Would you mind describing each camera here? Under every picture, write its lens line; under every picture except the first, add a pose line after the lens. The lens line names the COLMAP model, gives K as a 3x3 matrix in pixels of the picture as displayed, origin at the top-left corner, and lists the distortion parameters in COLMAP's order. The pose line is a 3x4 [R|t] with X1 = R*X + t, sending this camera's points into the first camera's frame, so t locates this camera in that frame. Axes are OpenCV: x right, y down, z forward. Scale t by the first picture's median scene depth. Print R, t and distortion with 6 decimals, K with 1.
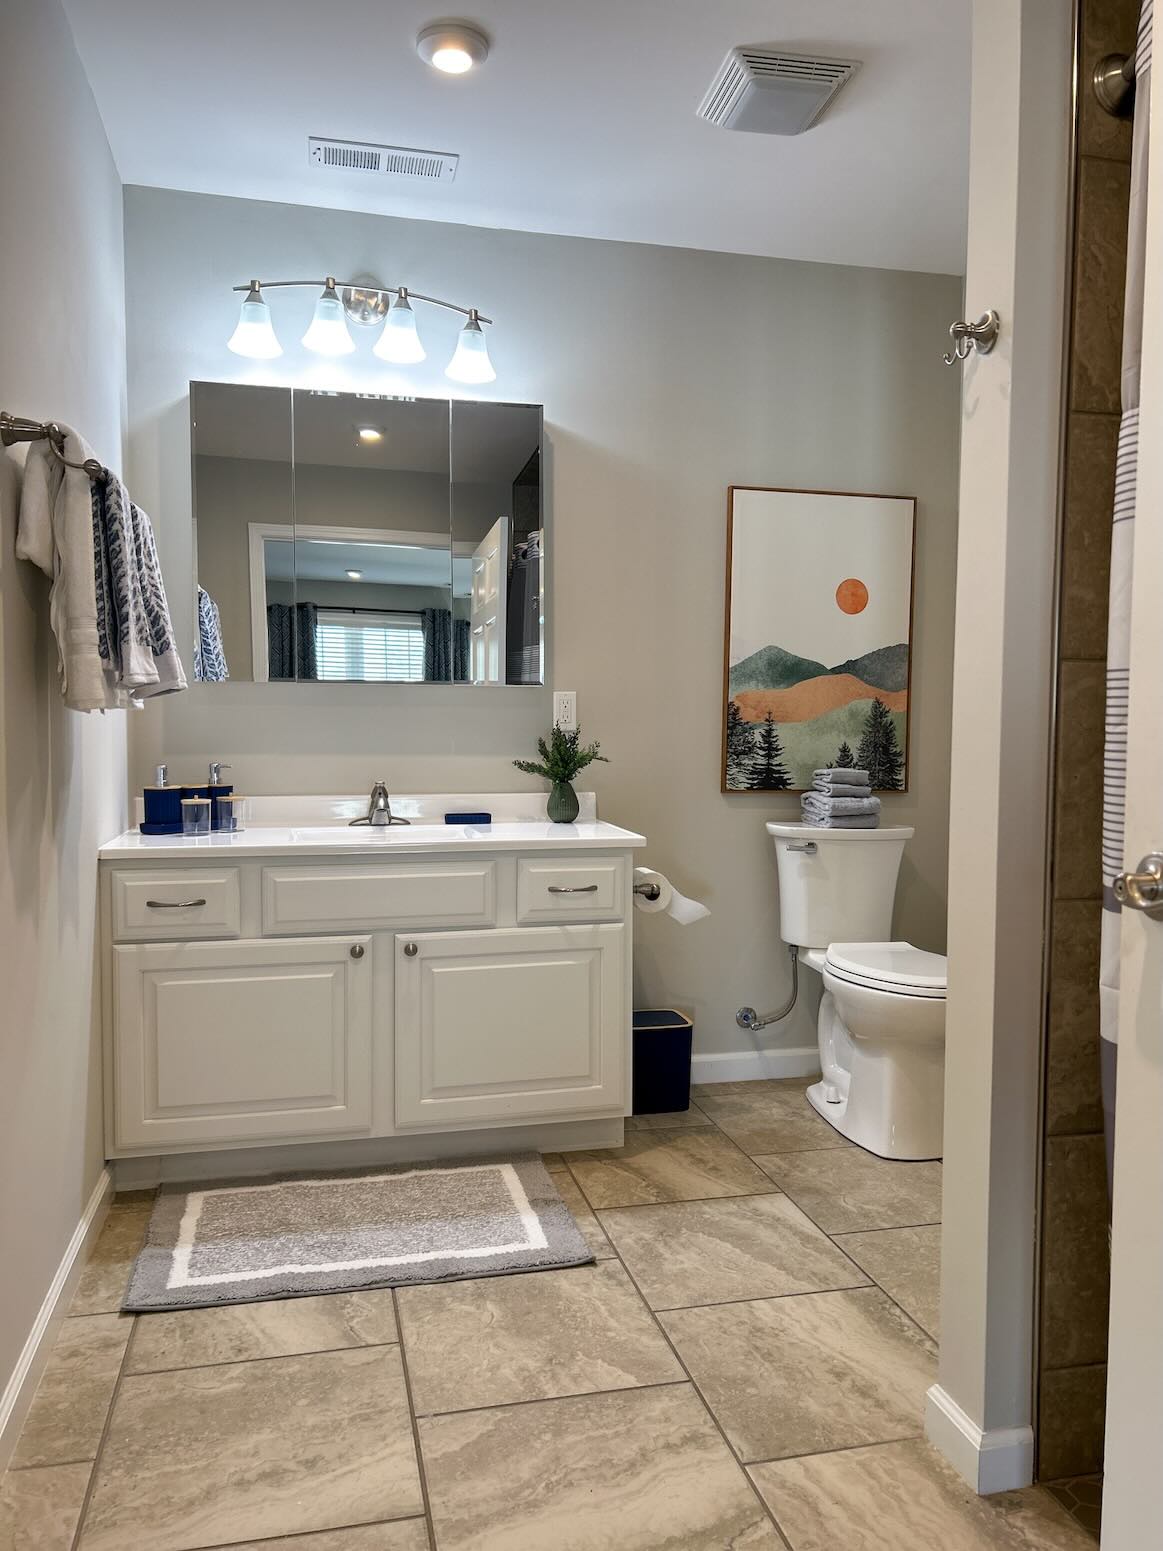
lens RADIAL K [[1165.4, 0, 581.5], [0, 1165.4, 775.5], [0, 0, 1]] dist [0.060601, -0.066315]
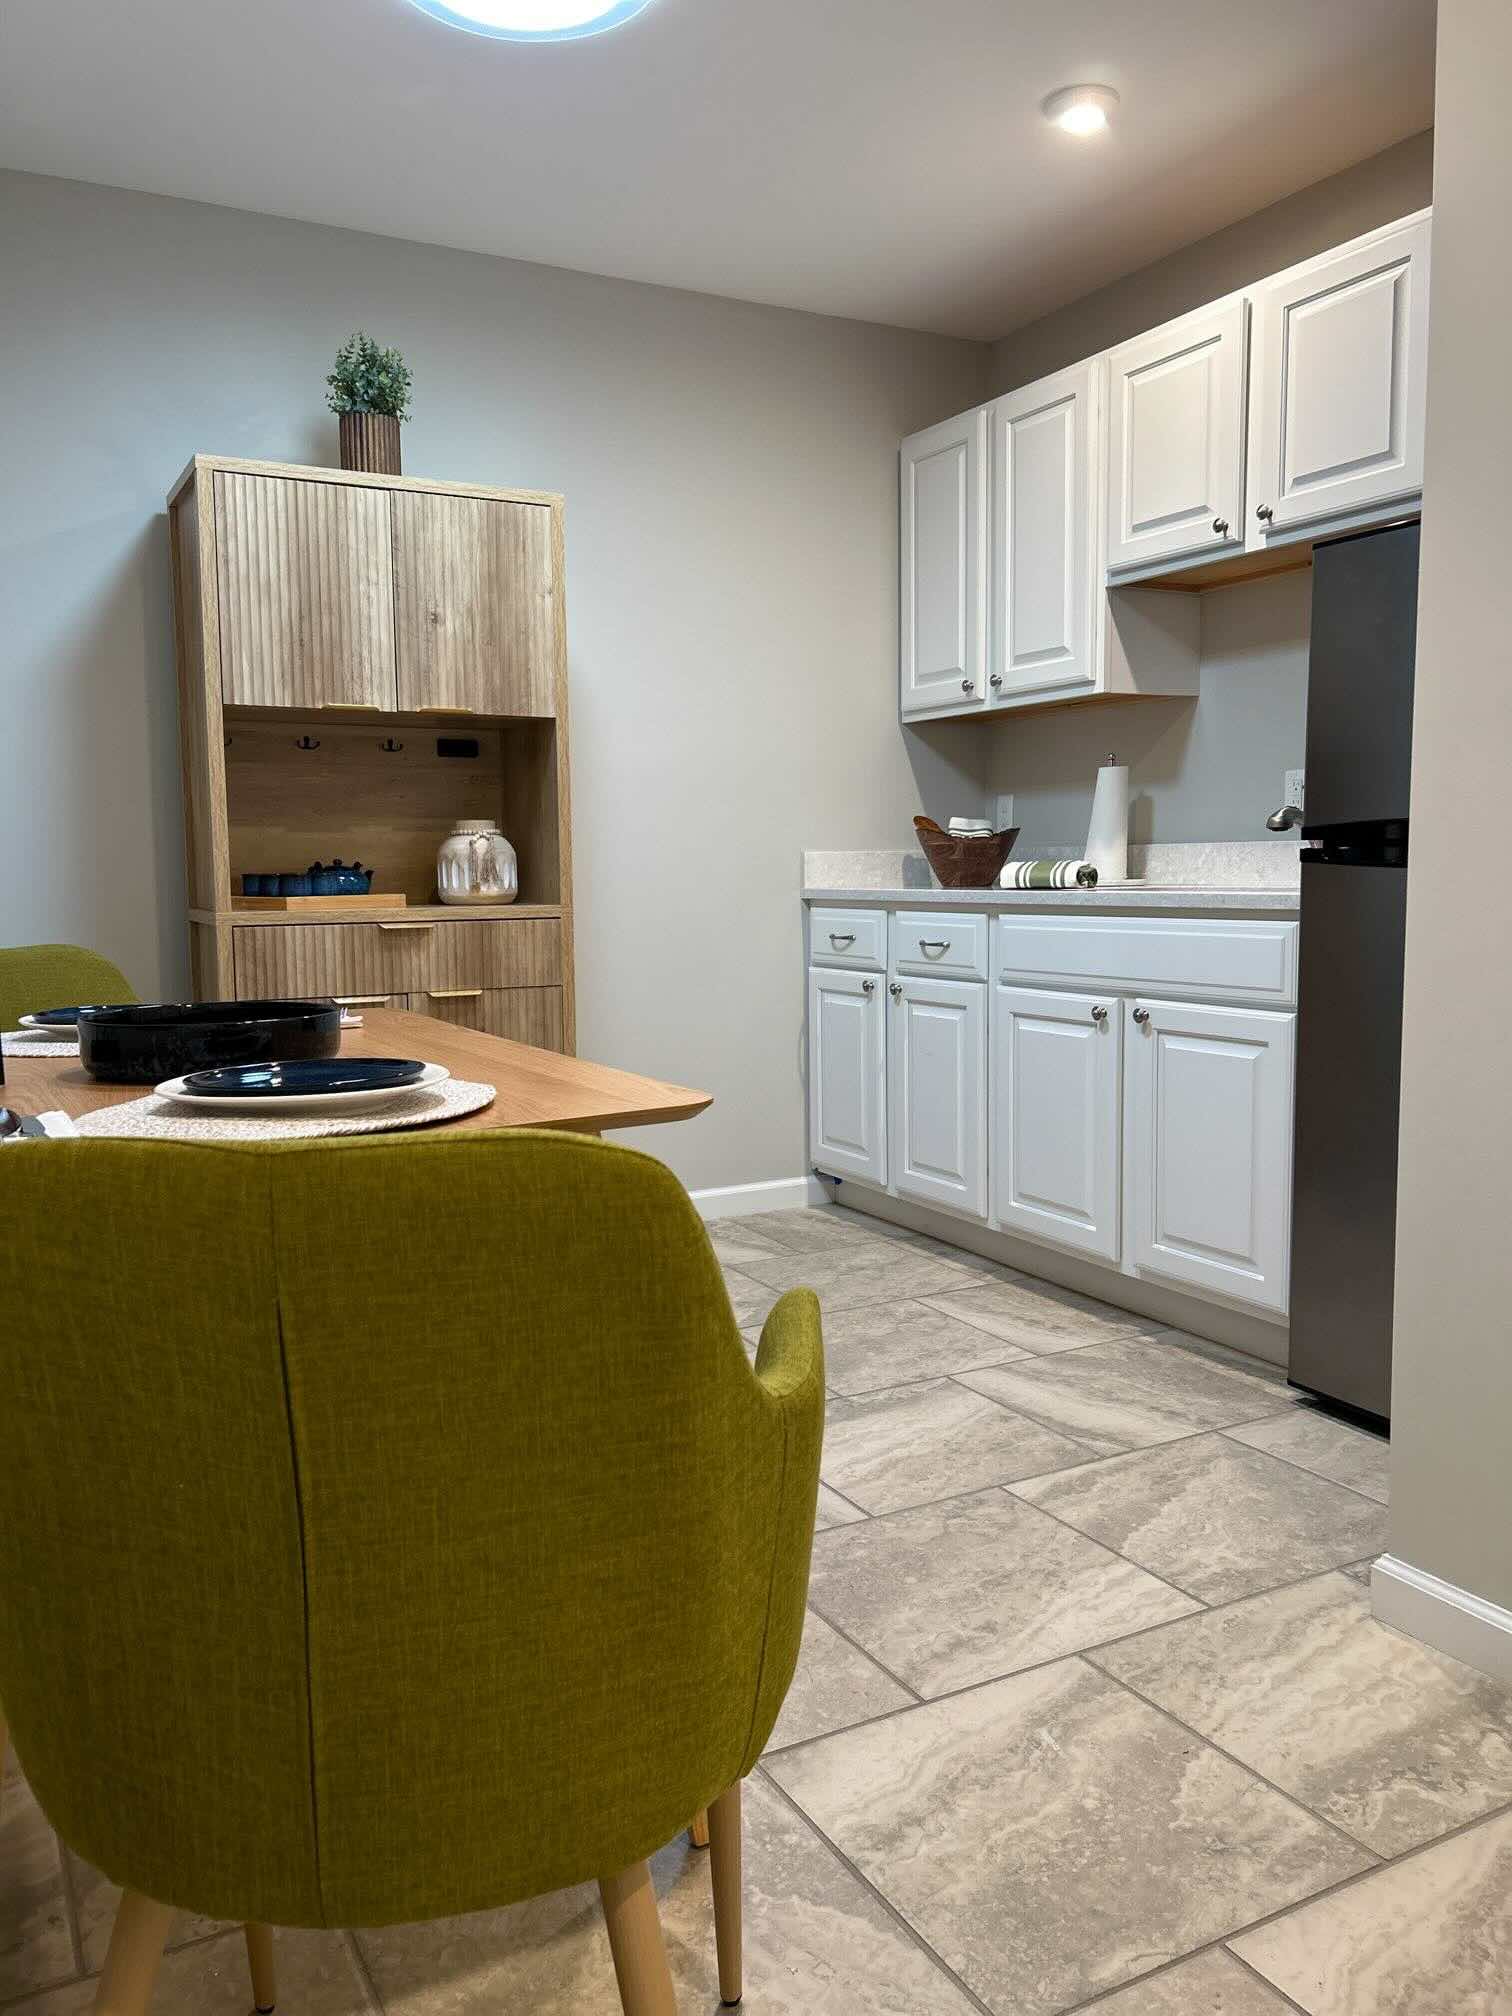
lens RADIAL K [[1514.8, 0, 756.0], [0, 1514.8, 1008.0], [0, 0, 1]] dist [0.060601, -0.066315]
pose [[-0.963679, 0.030122, -0.265361, 0.386929], [-0.010727, 0.988452, 0.151157, -0.026317], [0.266850, 0.148513, -0.952226, 1.762903]]
